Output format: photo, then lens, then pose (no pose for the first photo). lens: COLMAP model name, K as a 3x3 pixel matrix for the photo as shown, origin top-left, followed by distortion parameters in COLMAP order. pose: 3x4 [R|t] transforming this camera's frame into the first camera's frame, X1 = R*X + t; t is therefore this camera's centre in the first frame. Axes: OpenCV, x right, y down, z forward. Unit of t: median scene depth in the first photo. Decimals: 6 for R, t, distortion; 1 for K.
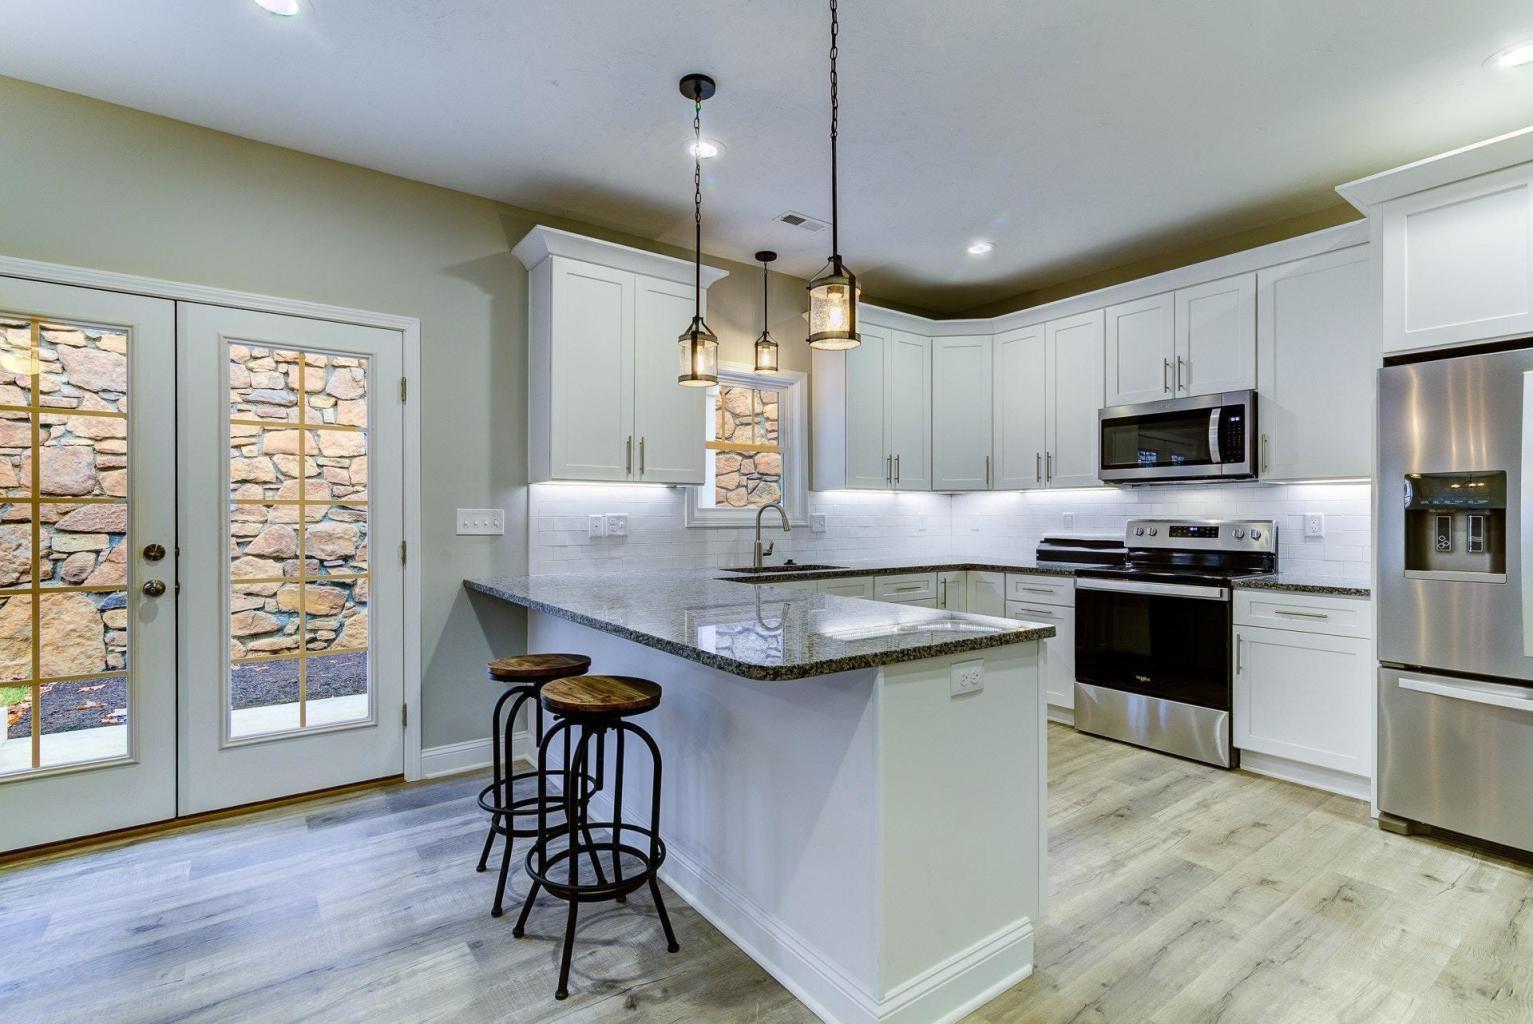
lens RADIAL K [[706.9, 0, 759.1], [0, 706.9, 520.4], [0, 0, 1]] dist [-0.001933, 0.003542]
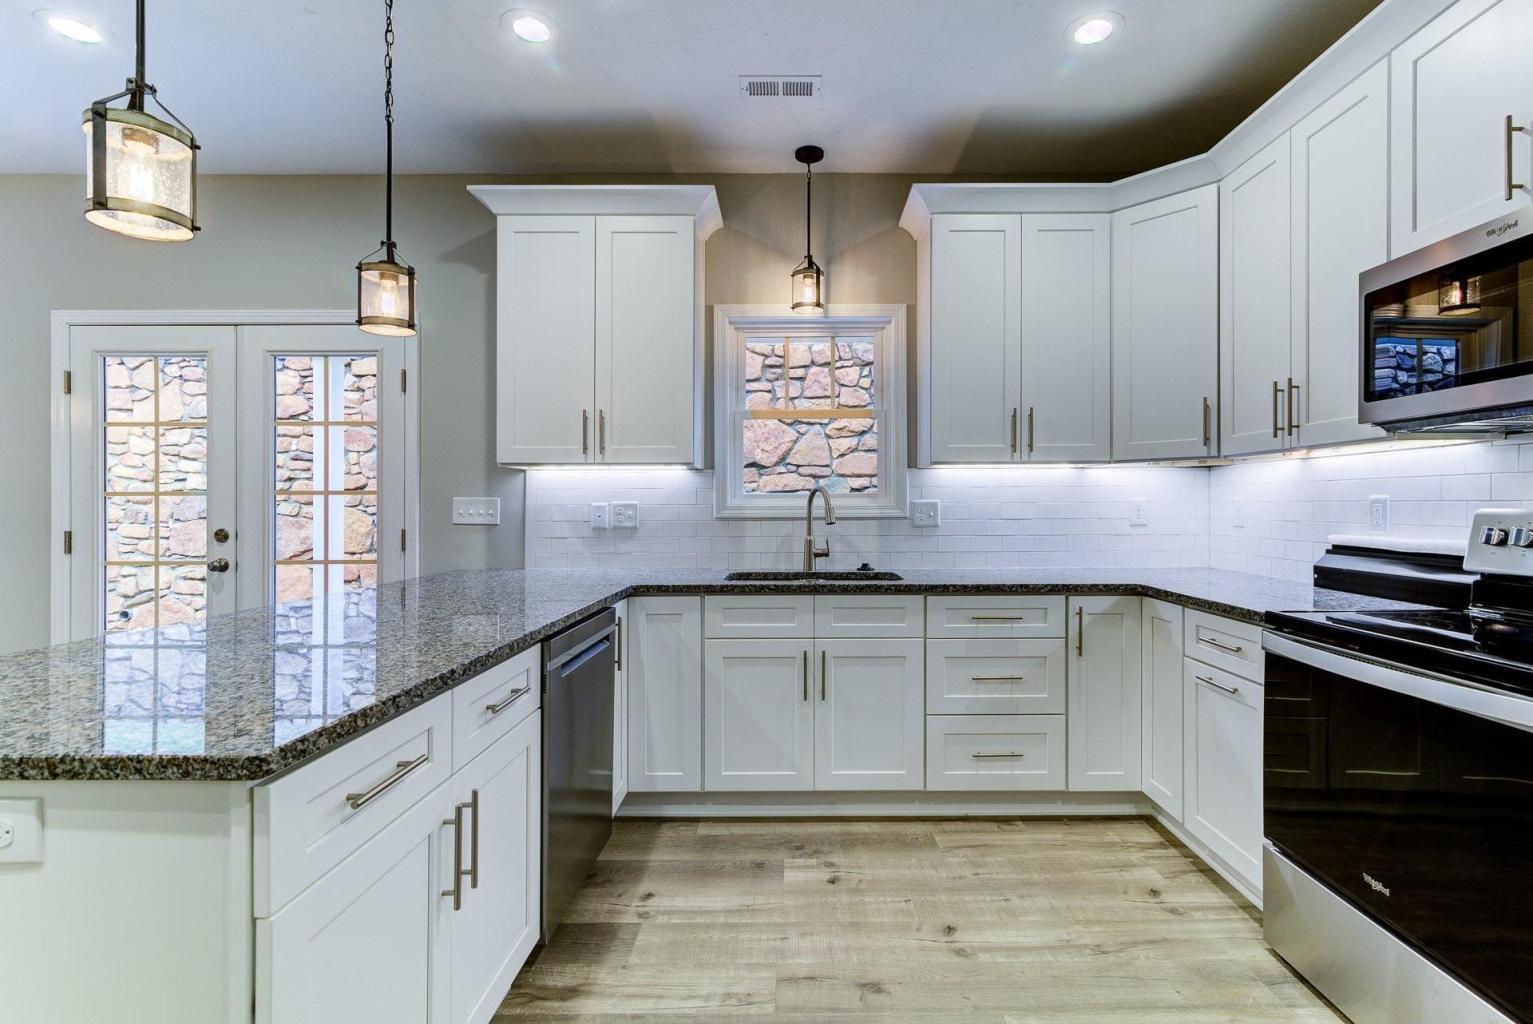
lens RADIAL K [[706.9, 0, 807.8], [0, 706.9, 509.0], [0, 0, 1]] dist [-0.001933, 0.003542]
pose [[0.814135, 0.001318, -0.580674, 0.487210], [-0.001465, 0.999999, 0.000215, -0.001043], [0.580674, 0.000676, 0.814136, 0.433685]]
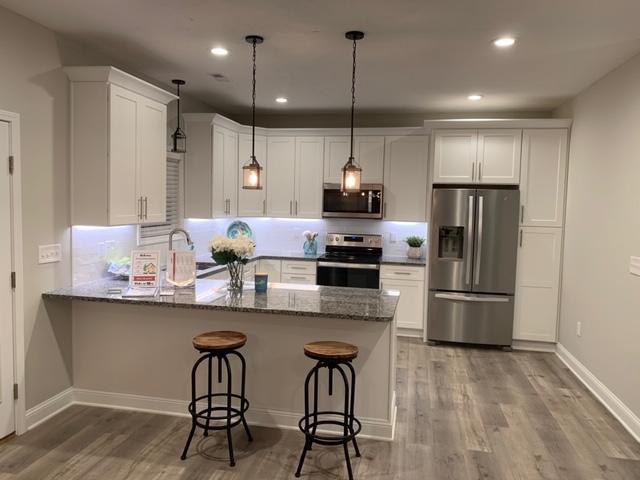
lens RADIAL K [[488.0, 0, 314.8], [0, 488.0, 236.6], [0, 0, 1]] dist [0.036989, -0.039114]
pose [[0.738274, -0.029023, 0.673877, -0.598667], [-0.021743, 0.997531, 0.066784, -0.101242], [-0.674151, -0.063957, 0.735819, -0.111973]]
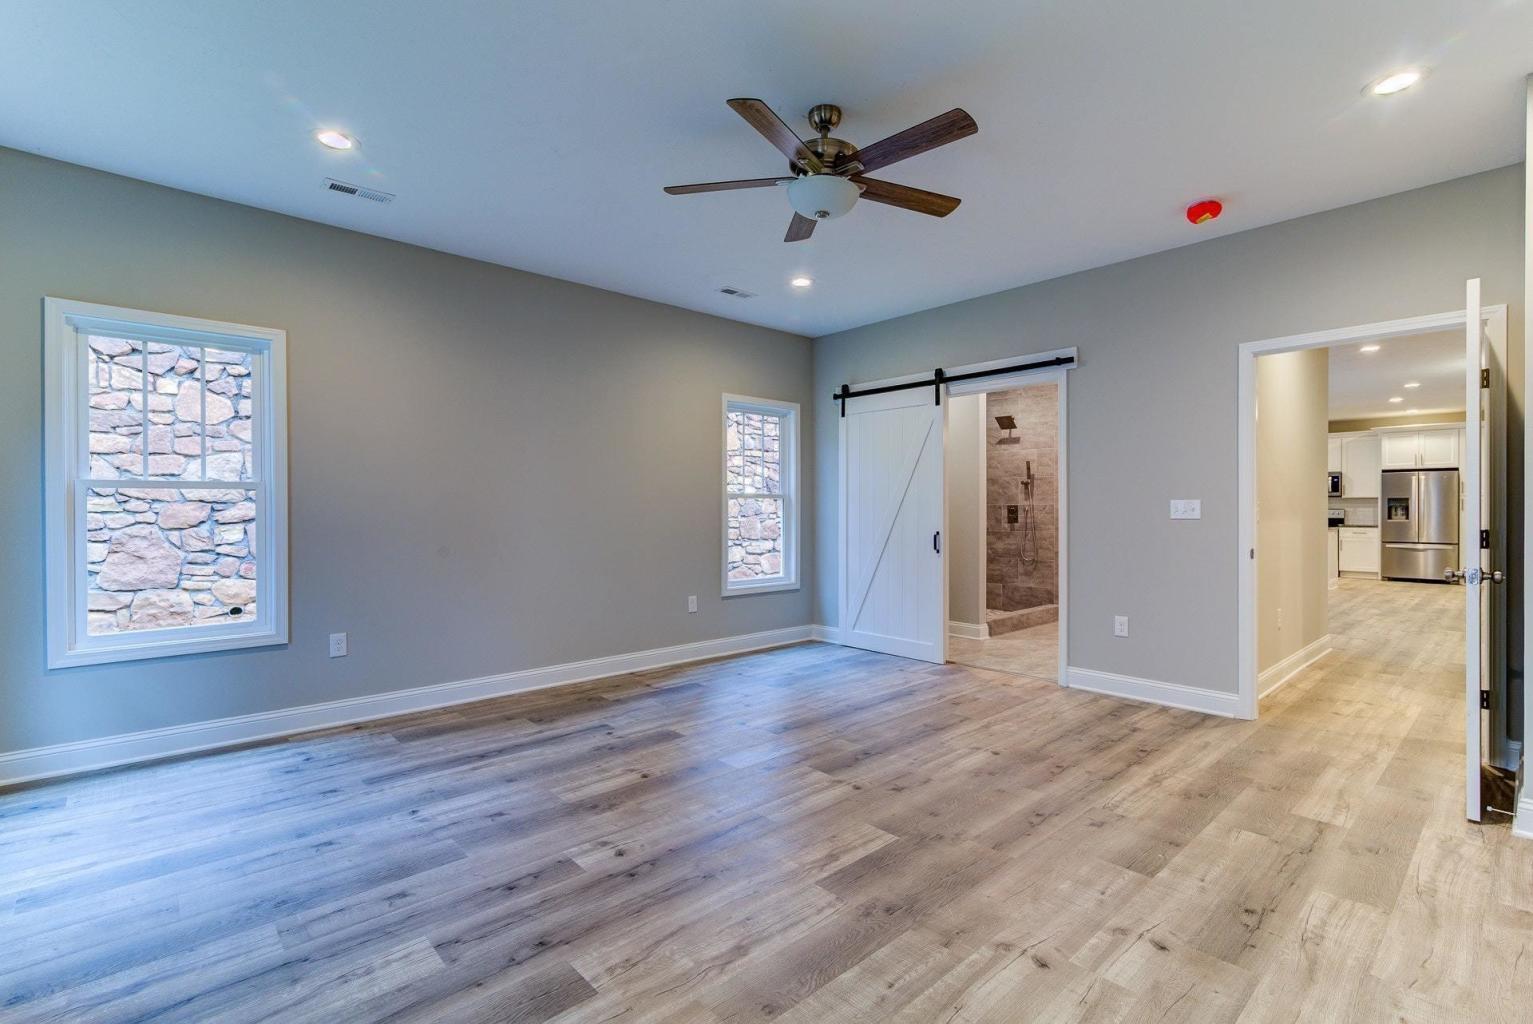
lens RADIAL K [[706.9, 0, 764.3], [0, 706.9, 505.6], [0, 0, 1]] dist [-0.001933, 0.003542]
pose [[0.995016, -0.000028, 0.099720, -2.338423], [0.000559, 0.999986, -0.005290, 0.002172], [-0.099719, 0.005319, 0.995001, -2.067470]]
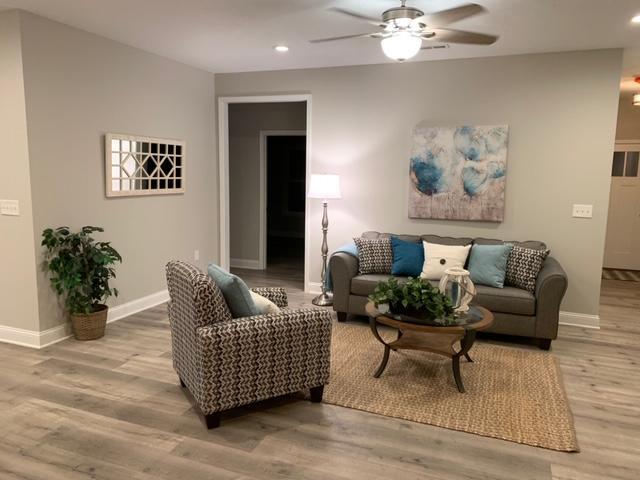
lens RADIAL K [[488.0, 0, 318.0], [0, 488.0, 238.0], [0, 0, 1]] dist [0.036989, -0.039114]
pose [[-0.536181, -0.125444, 0.834730, -0.800157], [-0.014164, 0.990093, 0.139694, -0.091938], [-0.843984, 0.063078, -0.532646, 0.167420]]
